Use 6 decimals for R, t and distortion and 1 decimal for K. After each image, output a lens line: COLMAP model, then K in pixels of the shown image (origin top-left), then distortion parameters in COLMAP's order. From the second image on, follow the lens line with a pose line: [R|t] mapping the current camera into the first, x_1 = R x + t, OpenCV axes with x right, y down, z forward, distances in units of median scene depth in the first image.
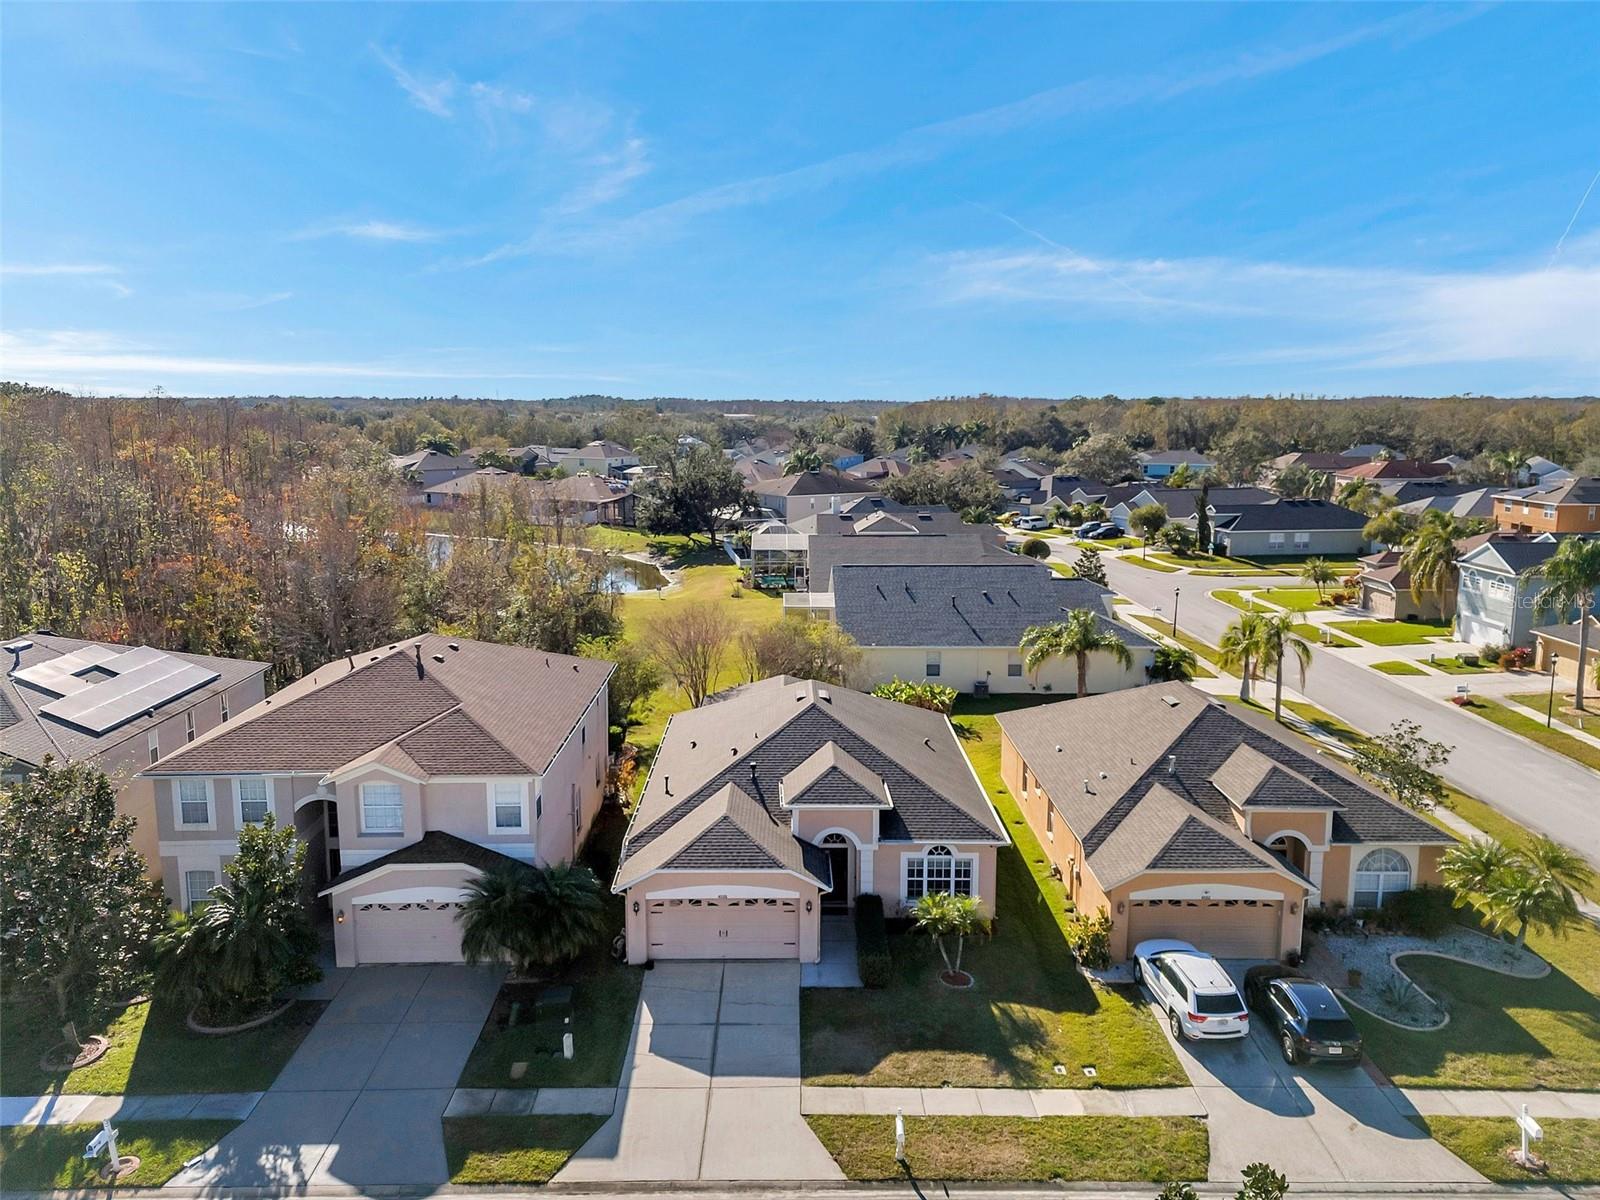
lens RADIAL K [[1164.3, 0, 800.0], [0, 1164.3, 600.0], [0, 0, 1]] dist [0.088590, -0.090151]
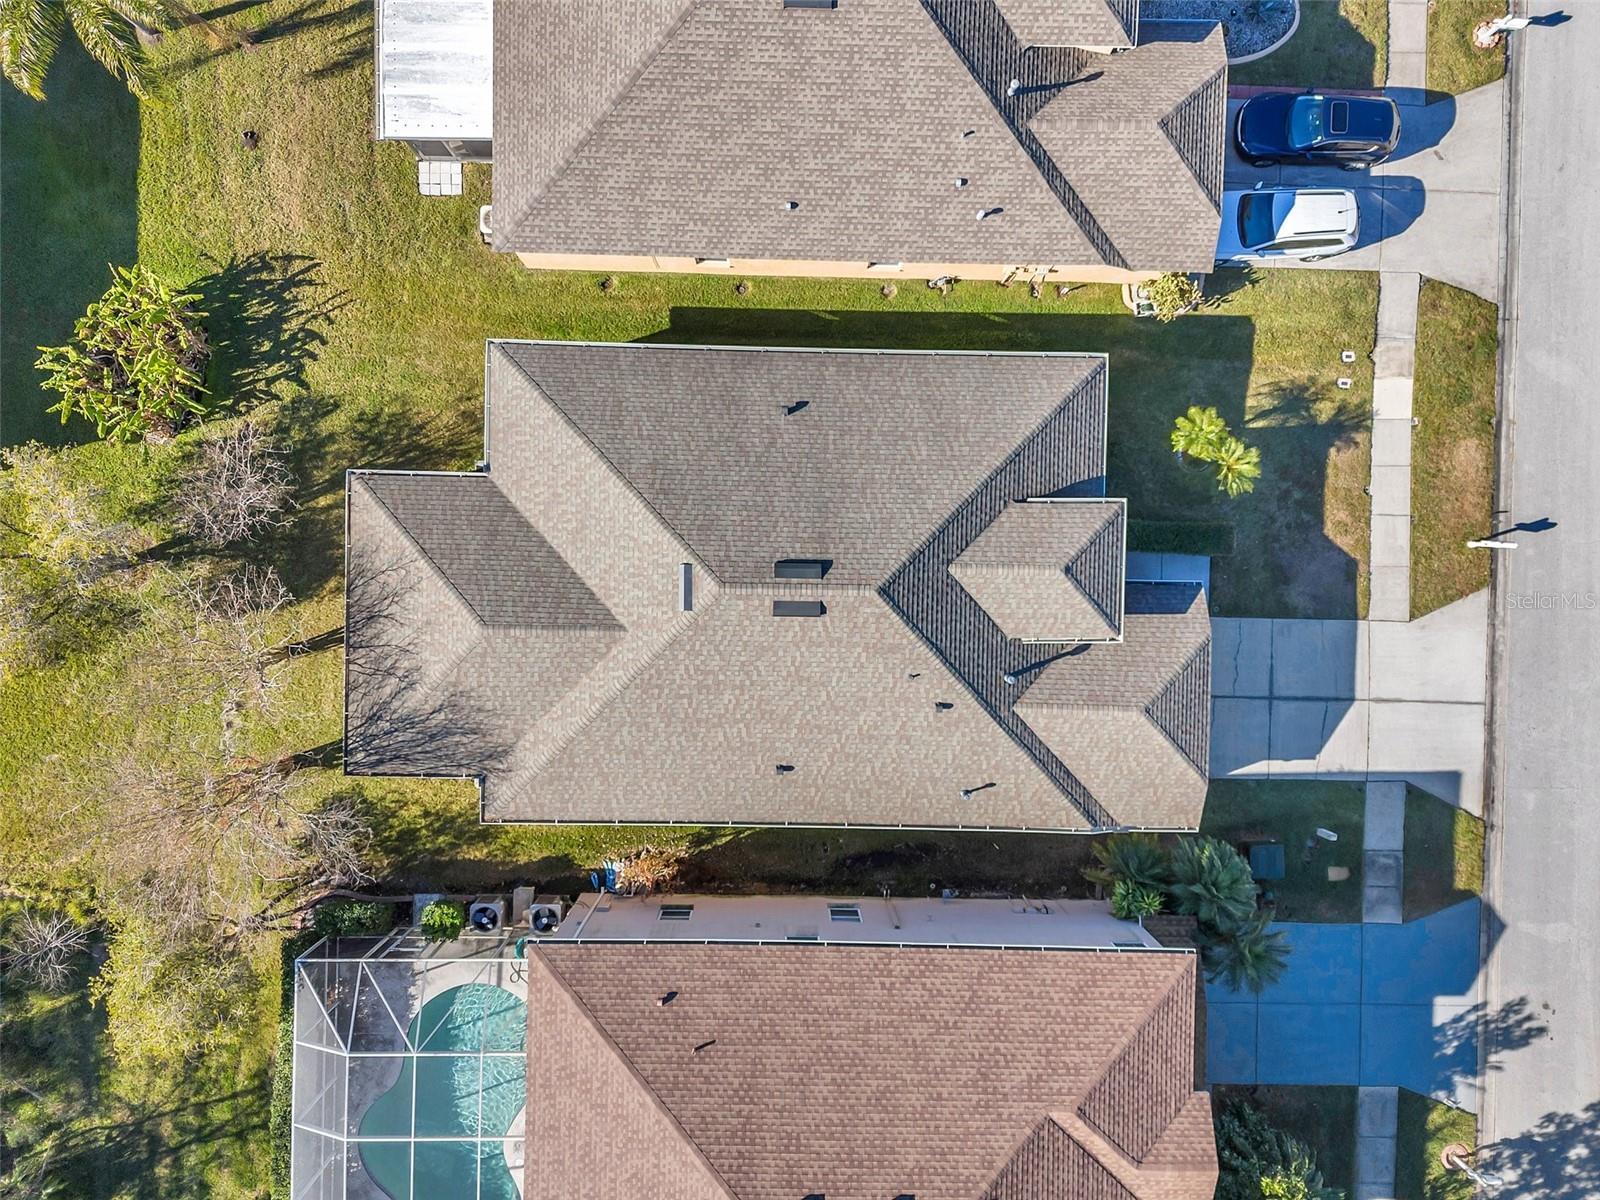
lens RADIAL K [[1164.3, 0, 800.0], [0, 1164.3, 600.0], [0, 0, 1]] dist [0.088590, -0.090151]
pose [[0.028595, -0.999482, -0.014755, 0.017836], [0.153346, -0.010200, 0.988120, -0.654377], [-0.987759, -0.030518, 0.152975, 1.132359]]
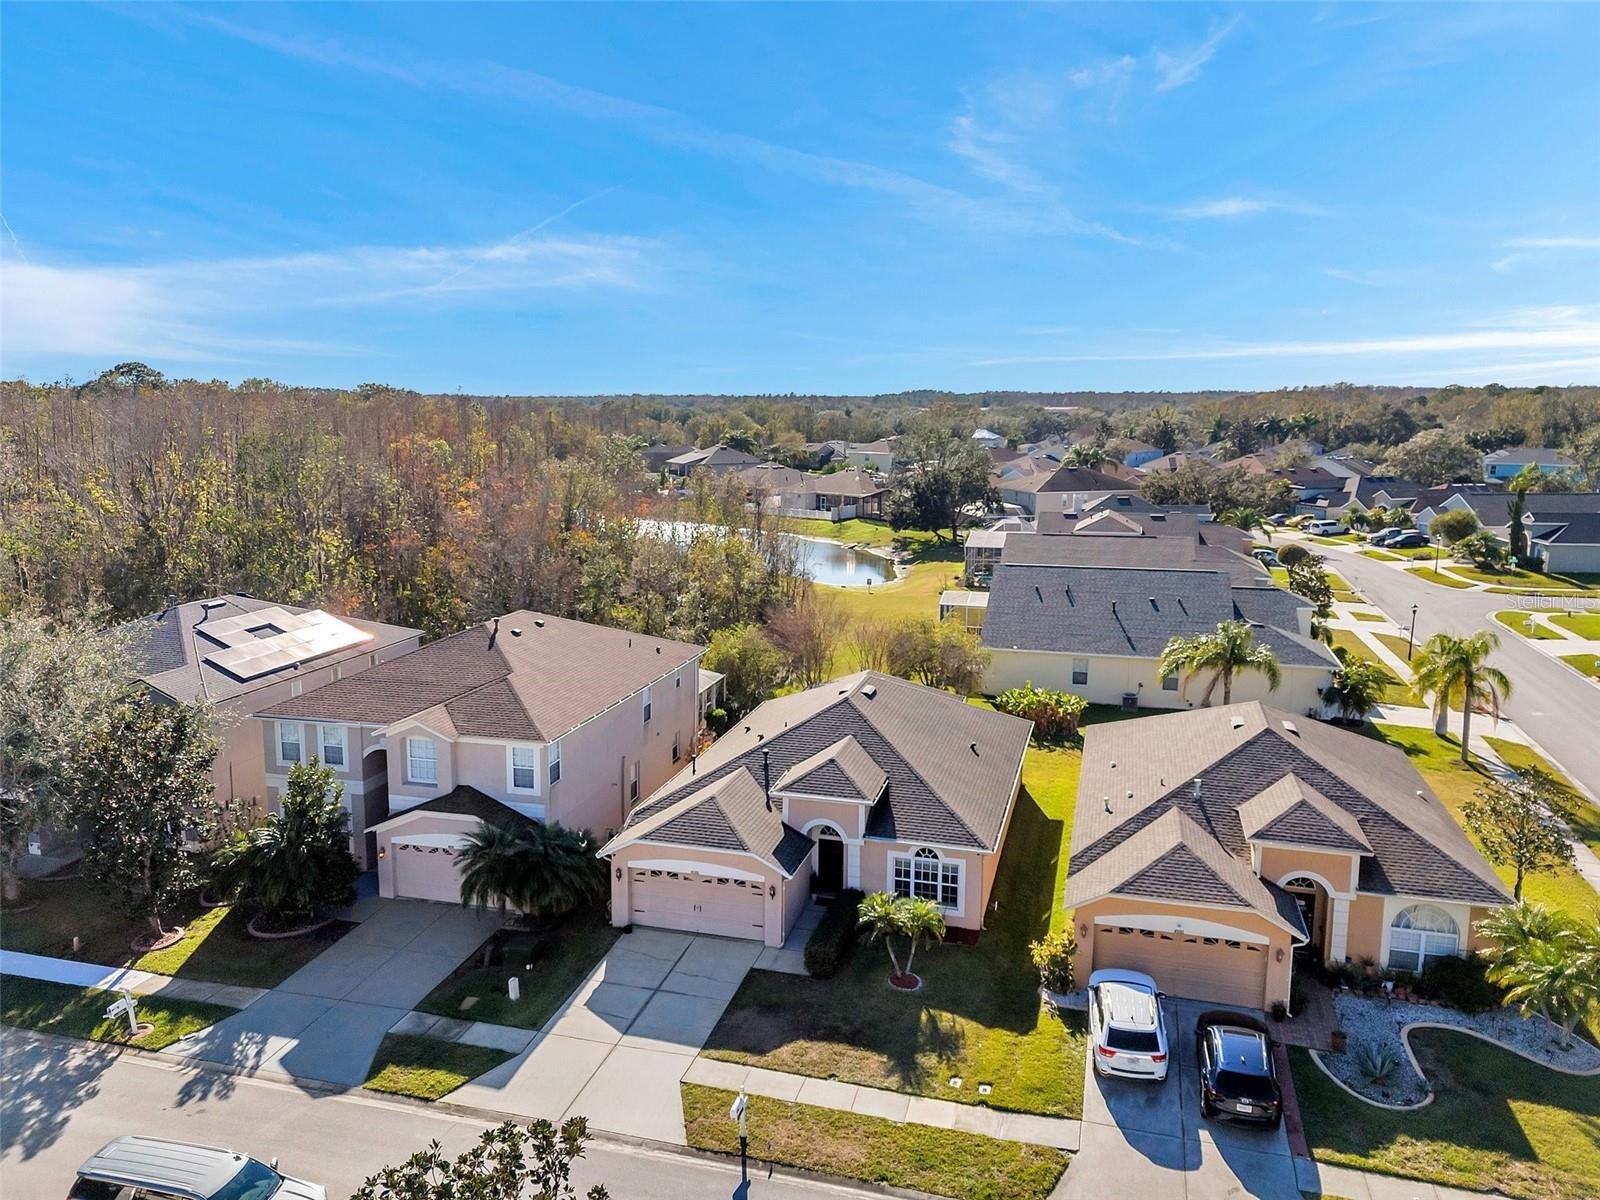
lens RADIAL K [[1184.3, 0, 786.6], [0, 1184.3, 560.8], [0, 0, 1]] dist [0.079761, -0.076108]
pose [[0.955819, 0.035384, -0.291820, 0.309111], [-0.043917, 0.998776, -0.022738, -0.004849], [0.290658, 0.034549, 0.956203, -0.006379]]
